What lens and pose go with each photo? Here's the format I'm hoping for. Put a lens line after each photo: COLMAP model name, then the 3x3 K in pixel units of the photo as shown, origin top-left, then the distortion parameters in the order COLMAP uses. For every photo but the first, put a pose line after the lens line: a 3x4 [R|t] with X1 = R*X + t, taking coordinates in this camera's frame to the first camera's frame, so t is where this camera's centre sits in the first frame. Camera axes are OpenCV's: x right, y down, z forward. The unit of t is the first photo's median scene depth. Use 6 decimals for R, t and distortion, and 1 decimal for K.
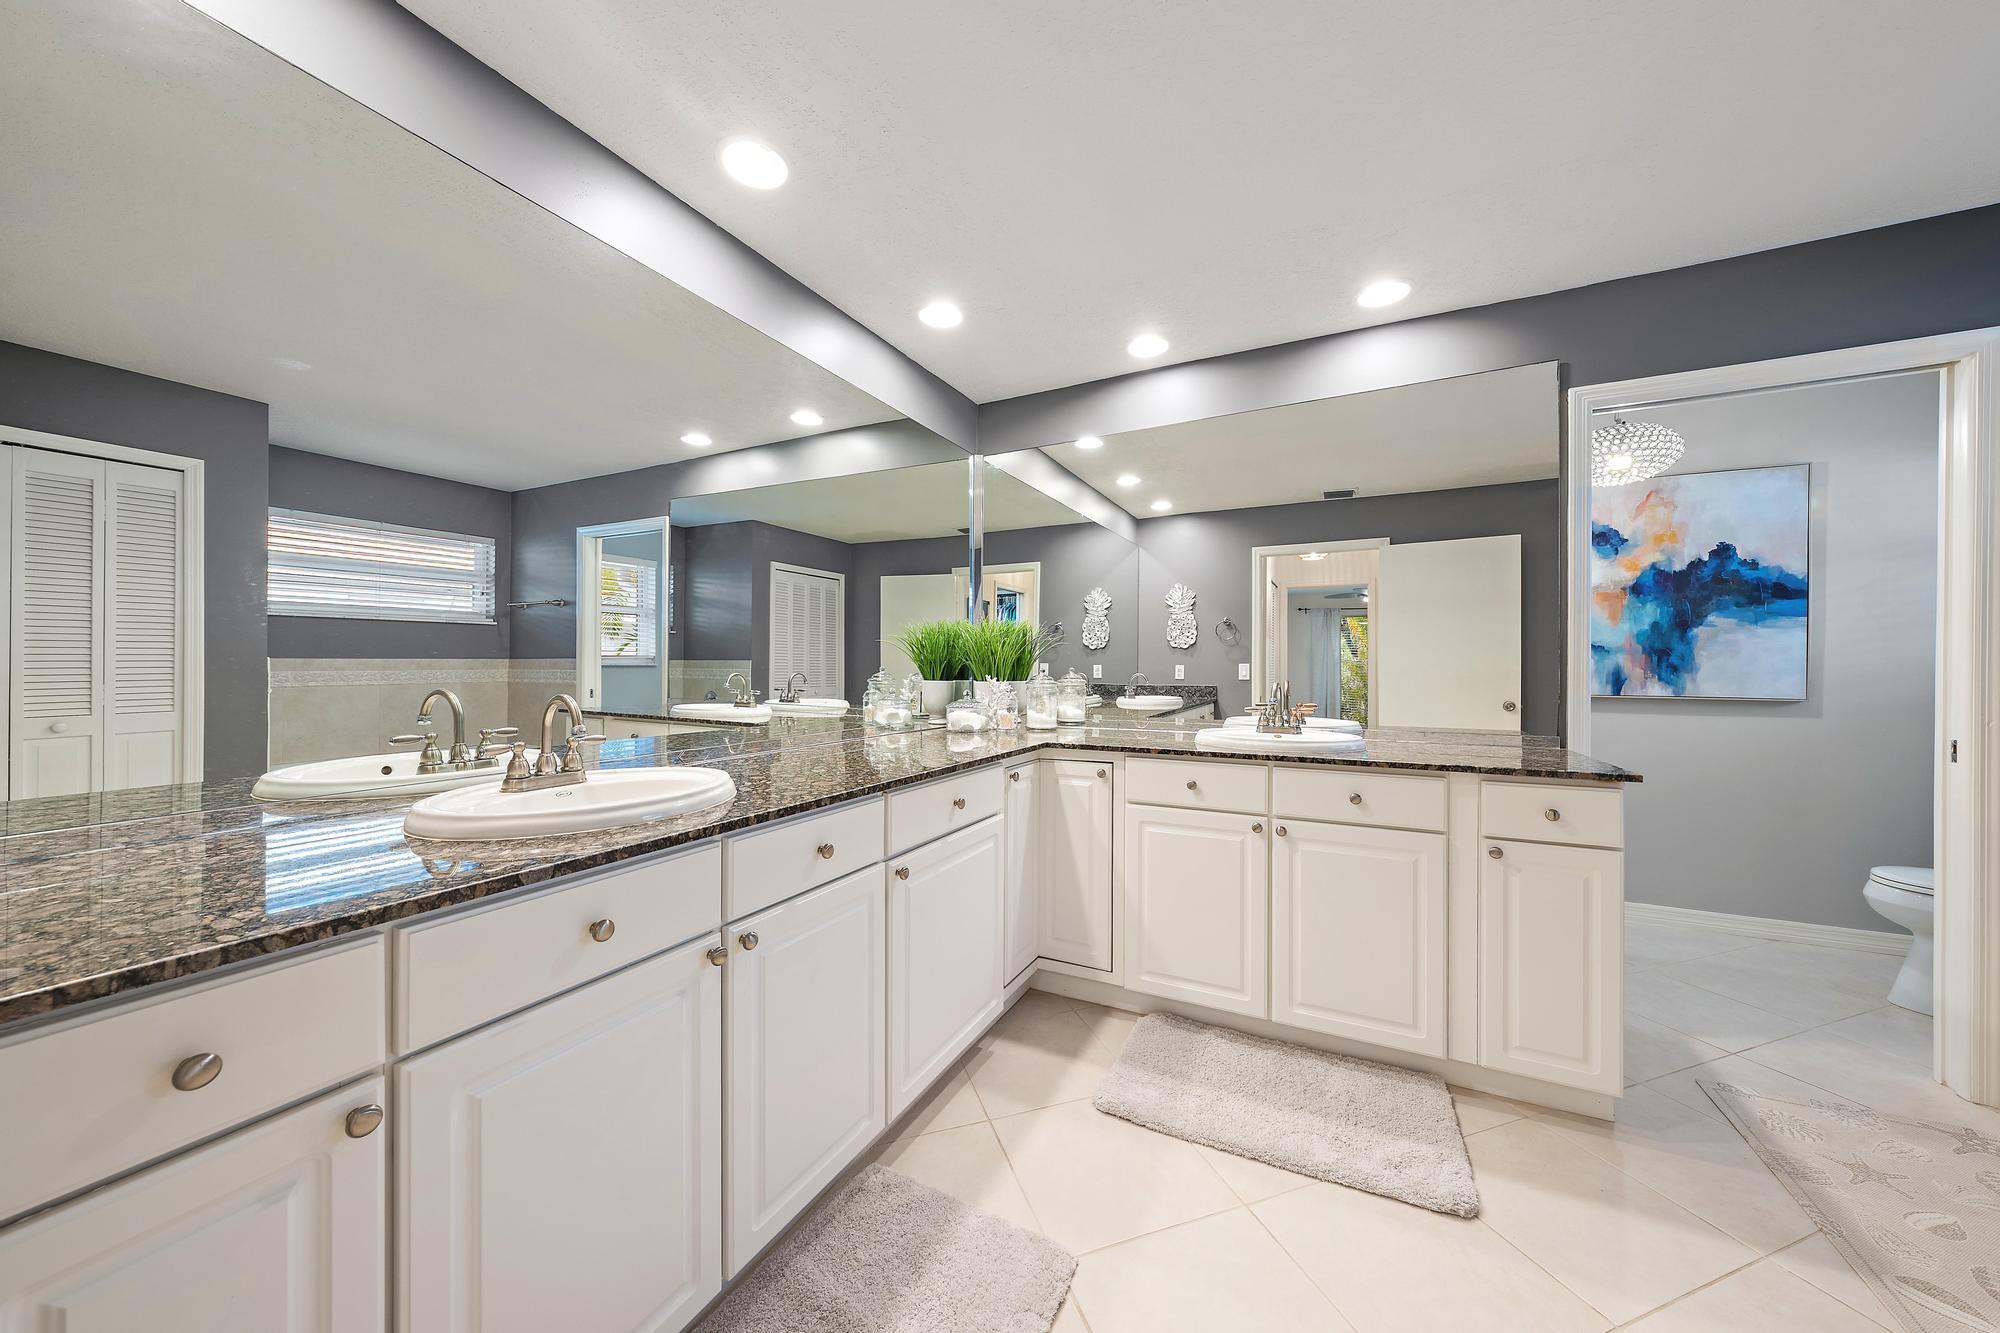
lens RADIAL K [[677.1, 0, 1005.8], [0, 677.1, 670.7], [0, 0, 1]] dist [-0.001224, 0.000044]
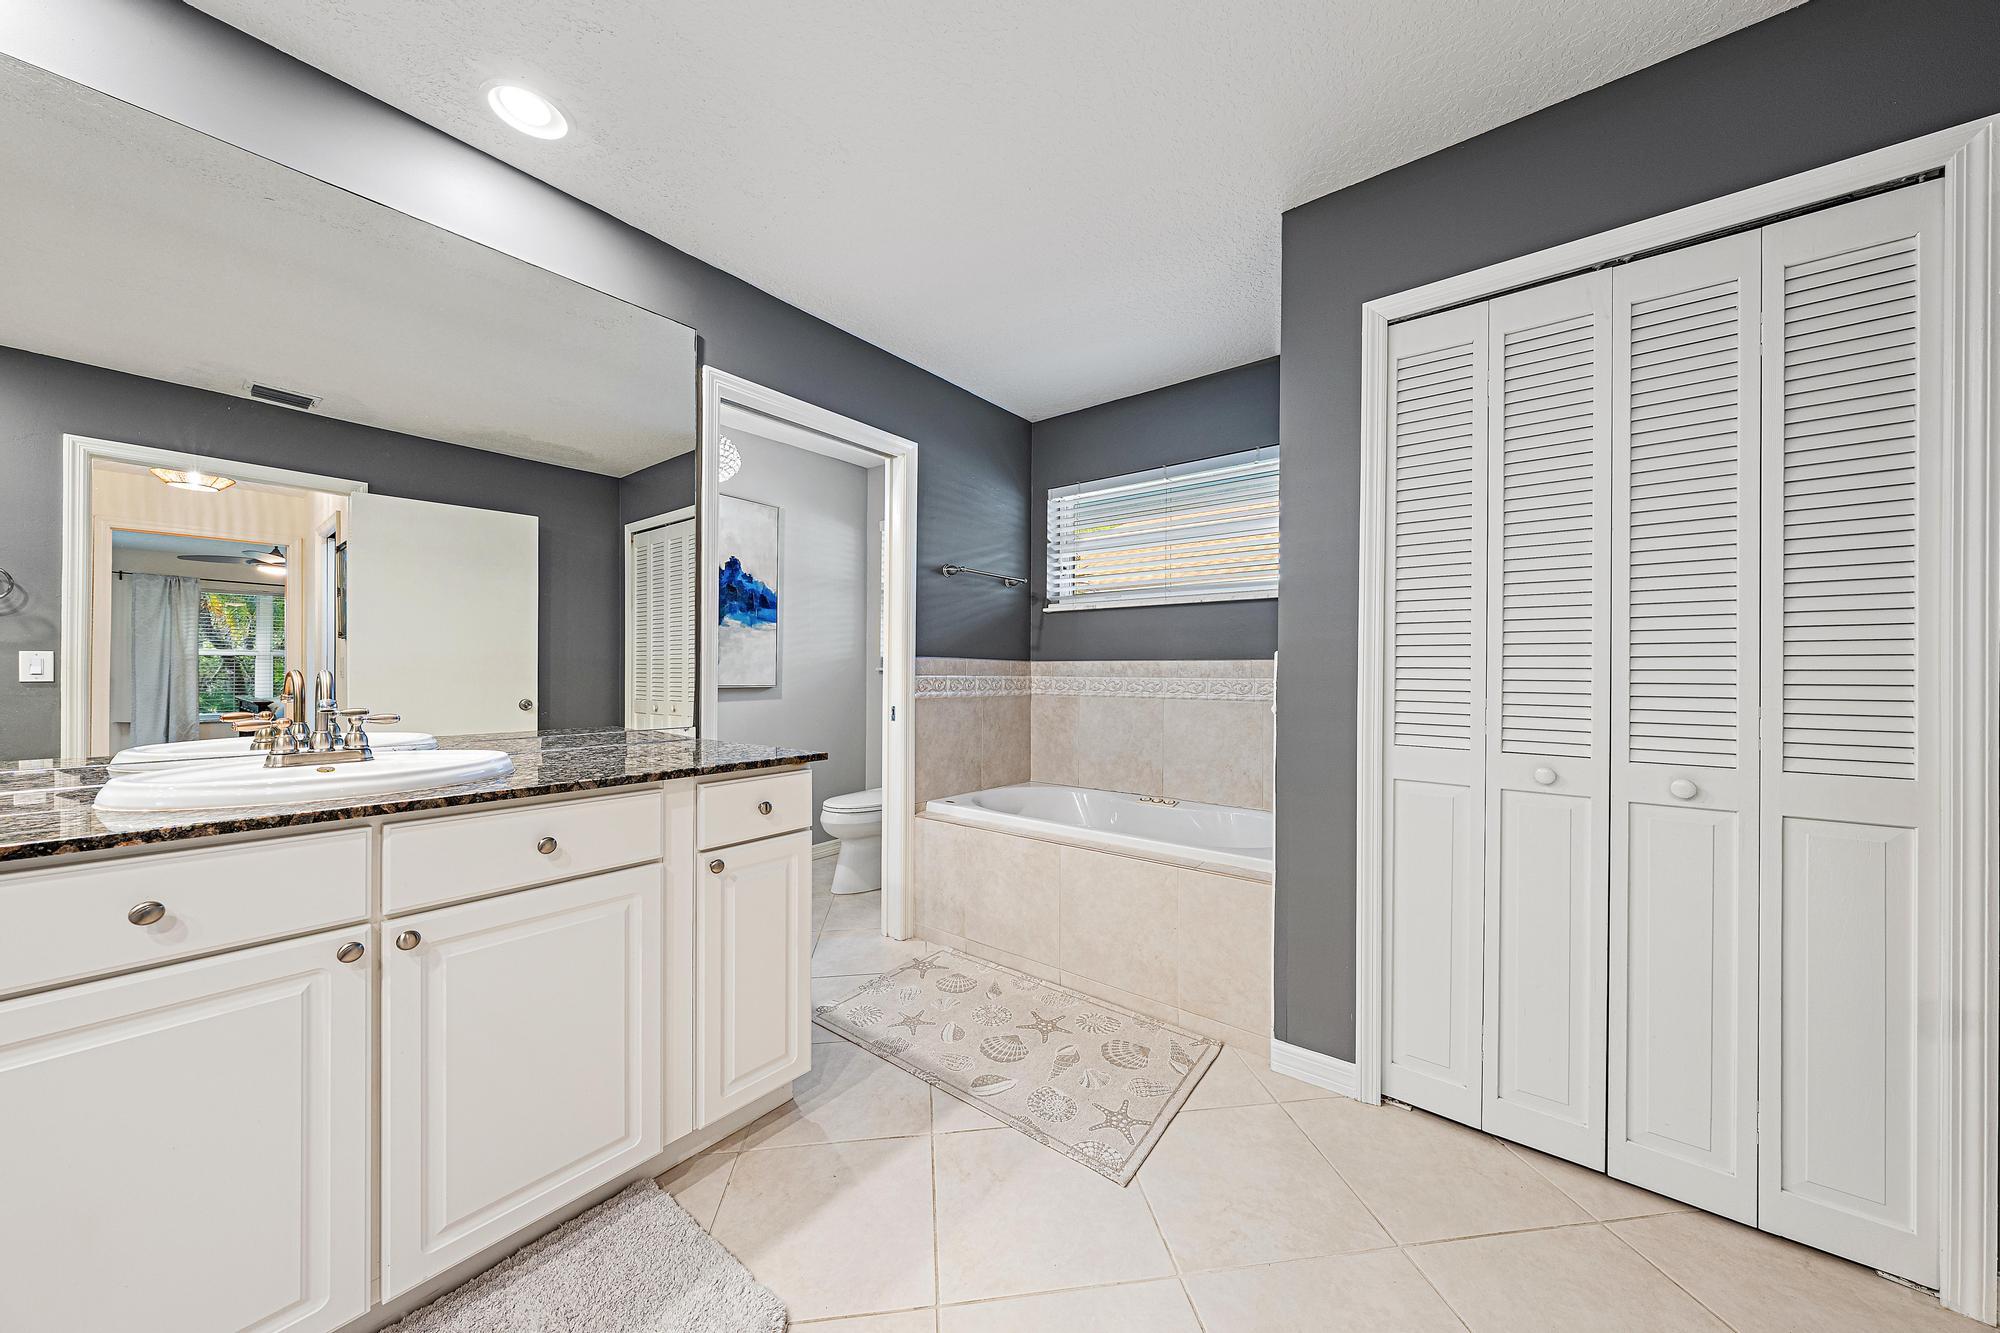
lens RADIAL K [[677.1, 0, 1005.8], [0, 677.1, 670.7], [0, 0, 1]] dist [-0.001224, 0.000044]
pose [[0.197955, 0.000407, 0.980211, -0.028041], [0.005048, 0.999986, -0.001435, 0.022872], [-0.980198, 0.005232, 0.197950, 0.396230]]
